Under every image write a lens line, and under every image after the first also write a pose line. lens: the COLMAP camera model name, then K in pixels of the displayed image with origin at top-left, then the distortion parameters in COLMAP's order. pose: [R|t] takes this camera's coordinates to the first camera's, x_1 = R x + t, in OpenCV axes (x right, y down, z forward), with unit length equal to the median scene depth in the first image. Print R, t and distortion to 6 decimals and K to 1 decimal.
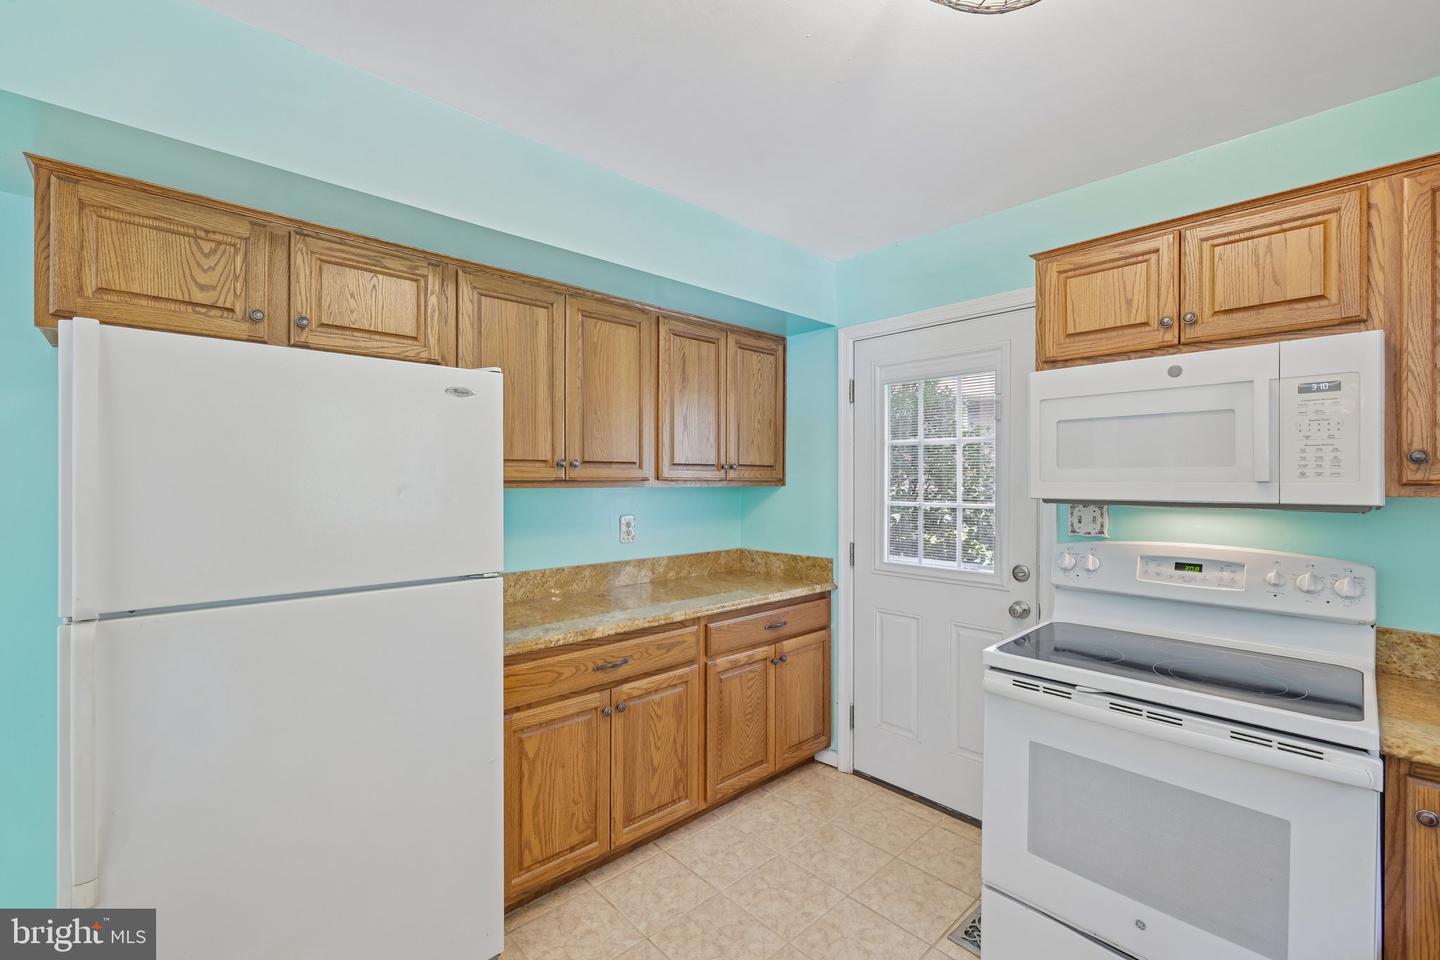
lens RADIAL K [[608.8, 0, 717.4], [0, 608.8, 481.6], [0, 0, 1]] dist [-0.001702, -0.000851]
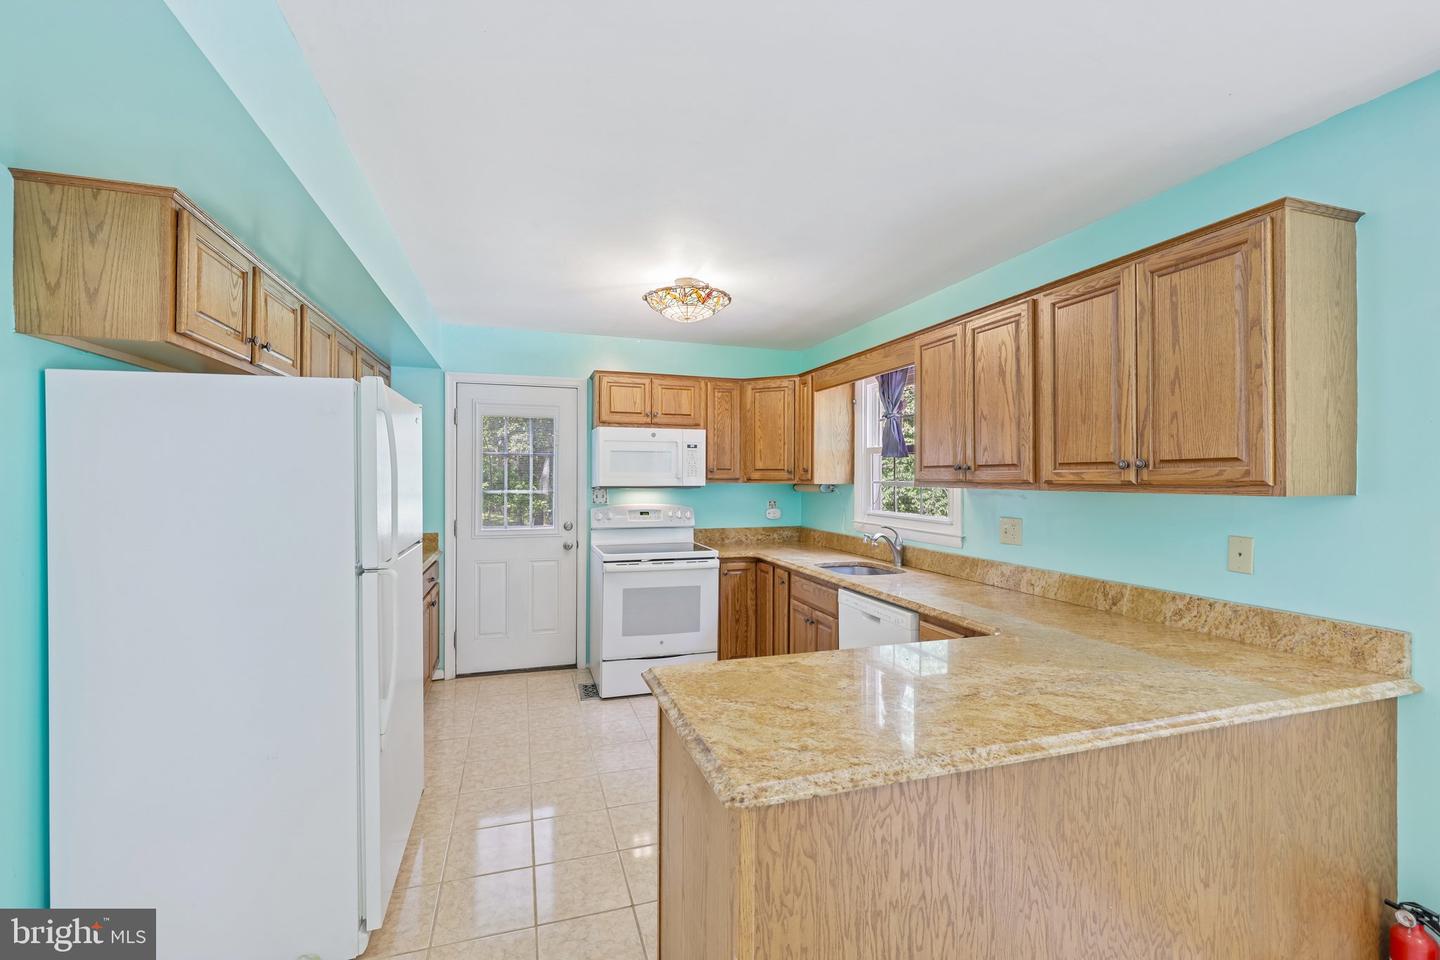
lens RADIAL K [[608.8, 0, 717.6], [0, 608.8, 477.0], [0, 0, 1]] dist [-0.001702, -0.000851]
pose [[0.413107, 0.004918, 0.910669, -1.426345], [-0.000232, 0.999986, -0.005294, 0.008501], [-0.910682, 0.001975, 0.413103, -0.294872]]
